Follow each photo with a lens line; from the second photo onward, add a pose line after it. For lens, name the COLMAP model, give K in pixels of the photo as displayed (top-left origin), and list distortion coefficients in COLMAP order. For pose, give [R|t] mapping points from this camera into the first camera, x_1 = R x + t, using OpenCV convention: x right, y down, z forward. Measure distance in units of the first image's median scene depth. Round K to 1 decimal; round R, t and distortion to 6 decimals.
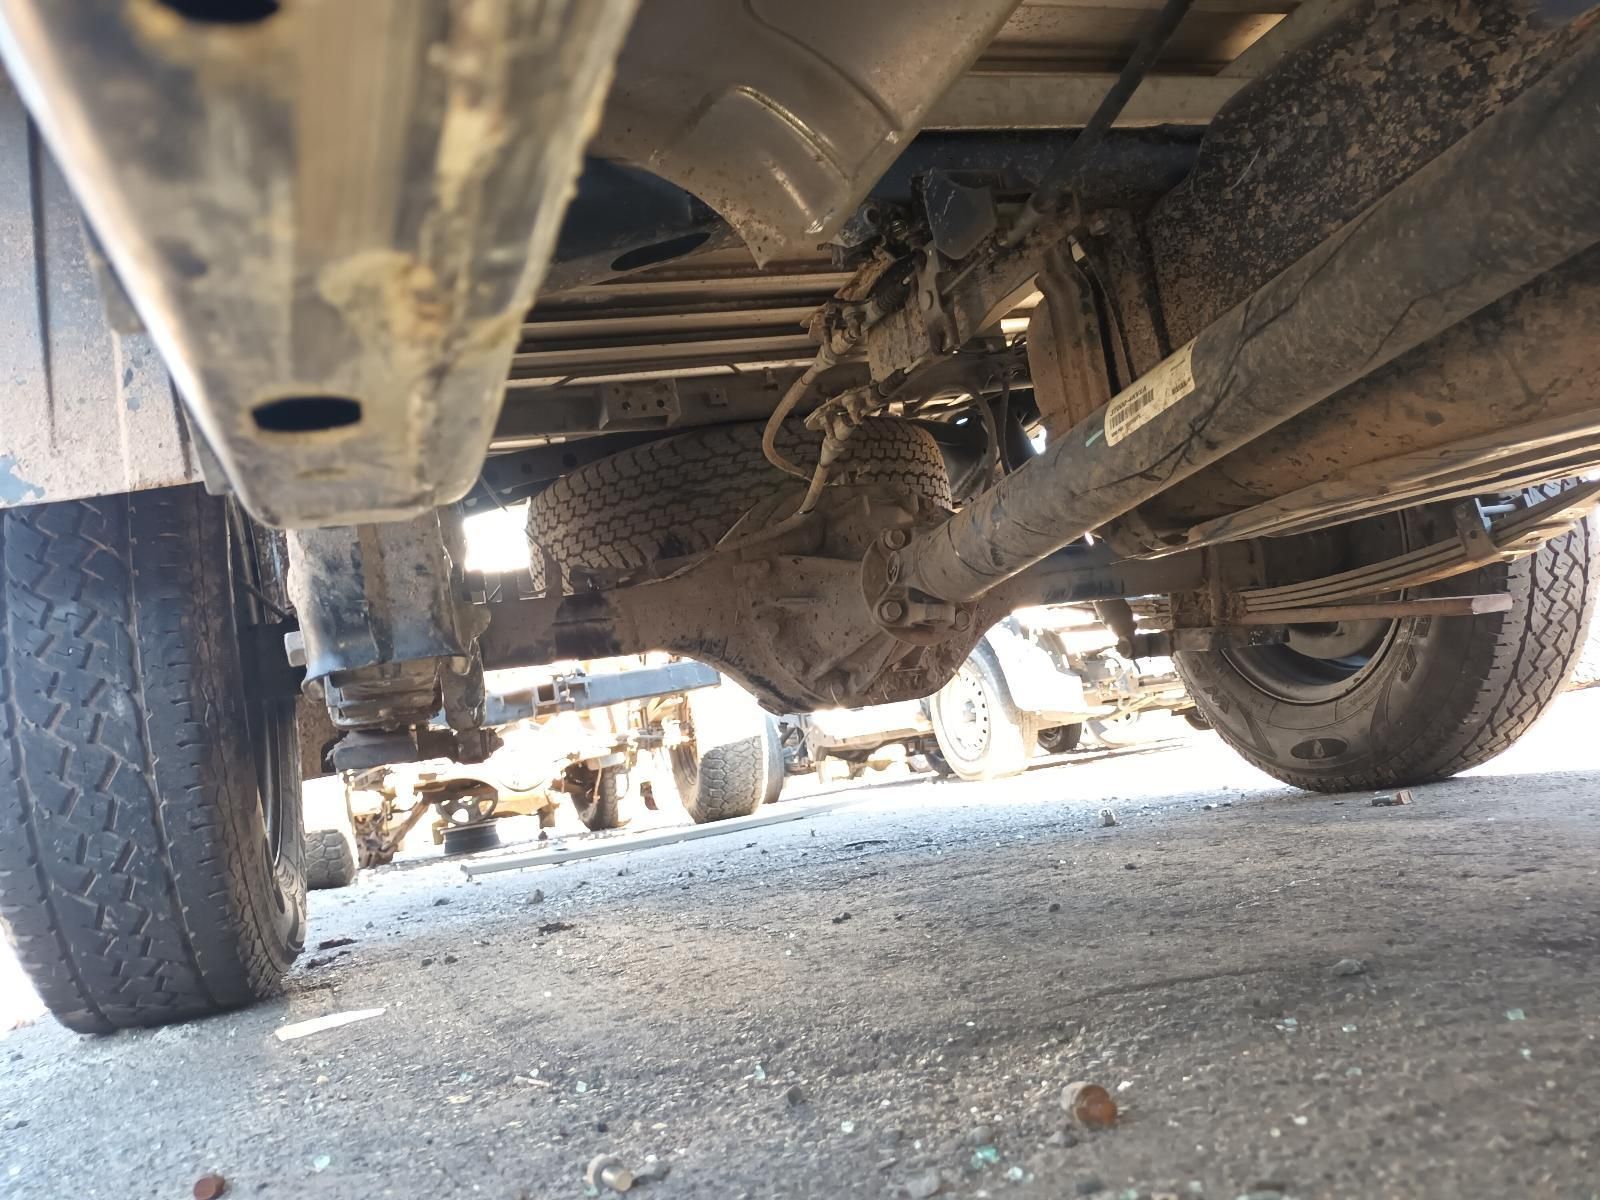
lens RADIAL K [[1199.8, 0, 804.5], [0, 1199.8, 608.2], [0, 0, 1]] dist [0.047632, -0.087385]
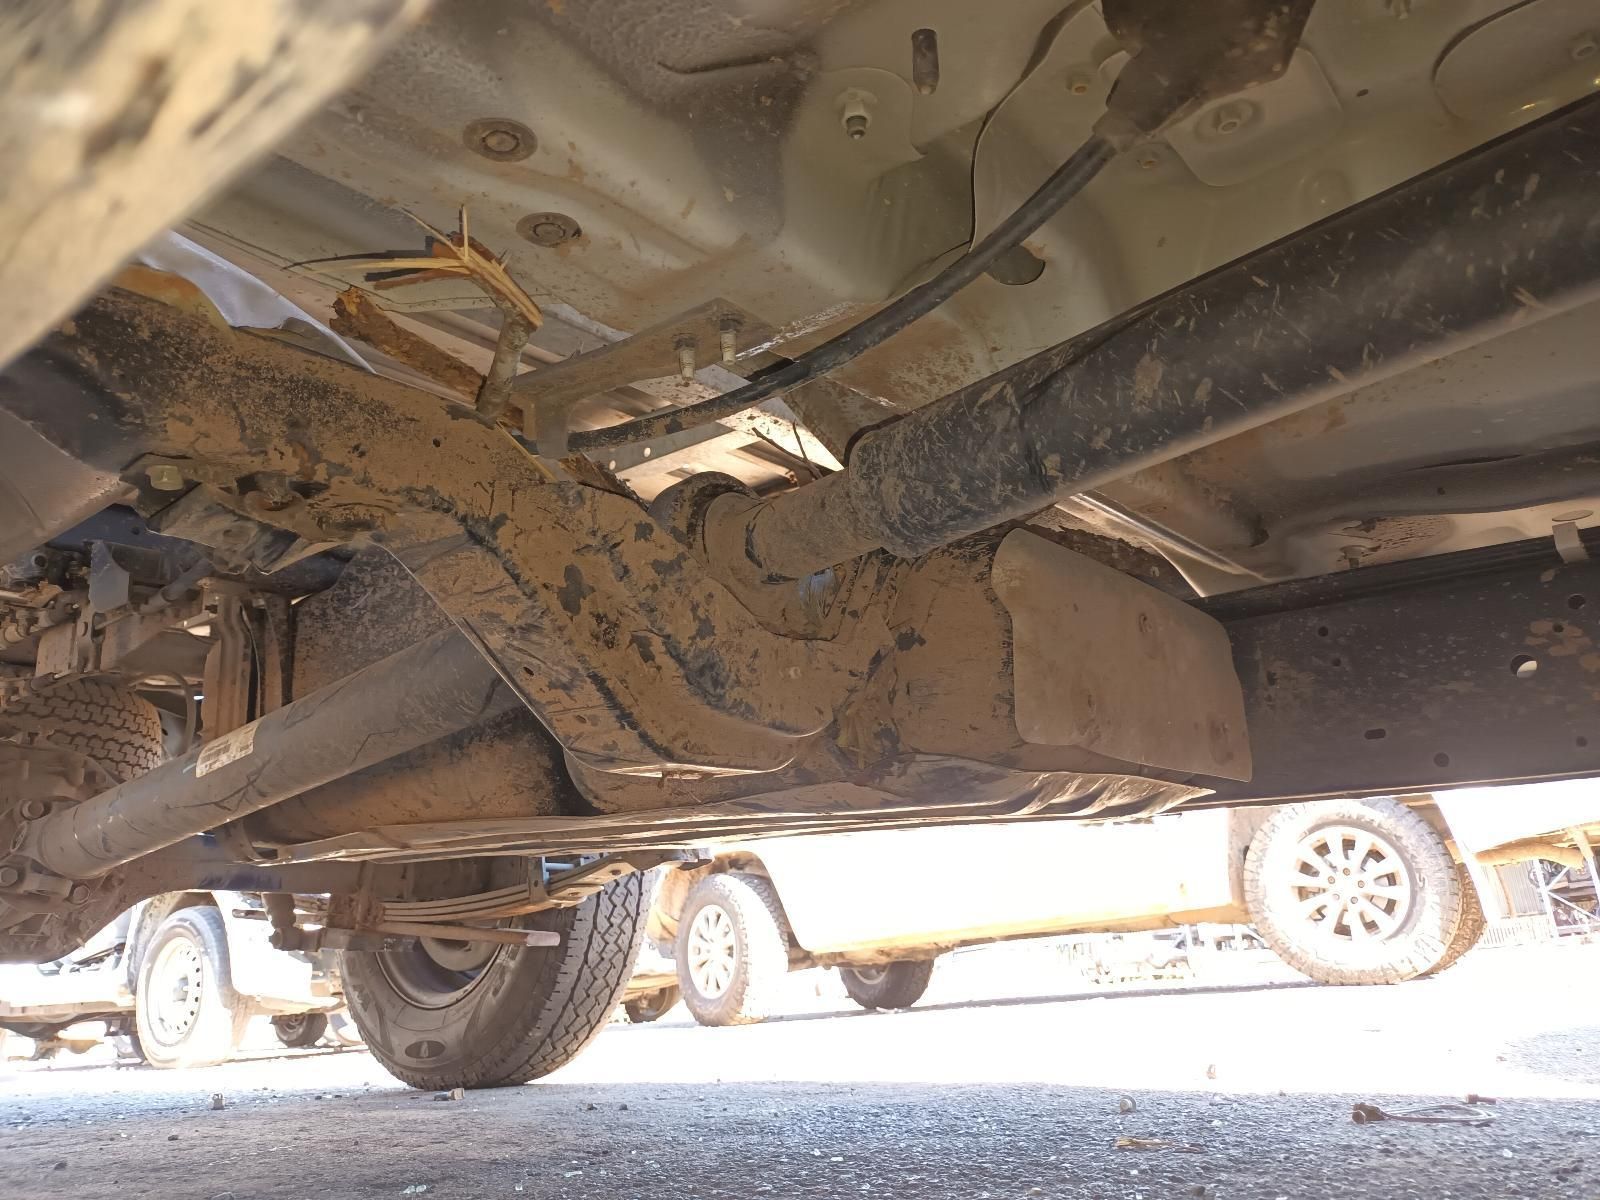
lens RADIAL K [[1226.4, 0, 826.4], [0, 1226.4, 598.2], [0, 0, 1]] dist [0.029870, -0.042216]
pose [[0.841375, 0.257653, 0.475082, 0.086078], [-0.137742, 0.952247, -0.272494, -0.030065], [-0.522605, 0.163831, 0.836686, -0.292672]]
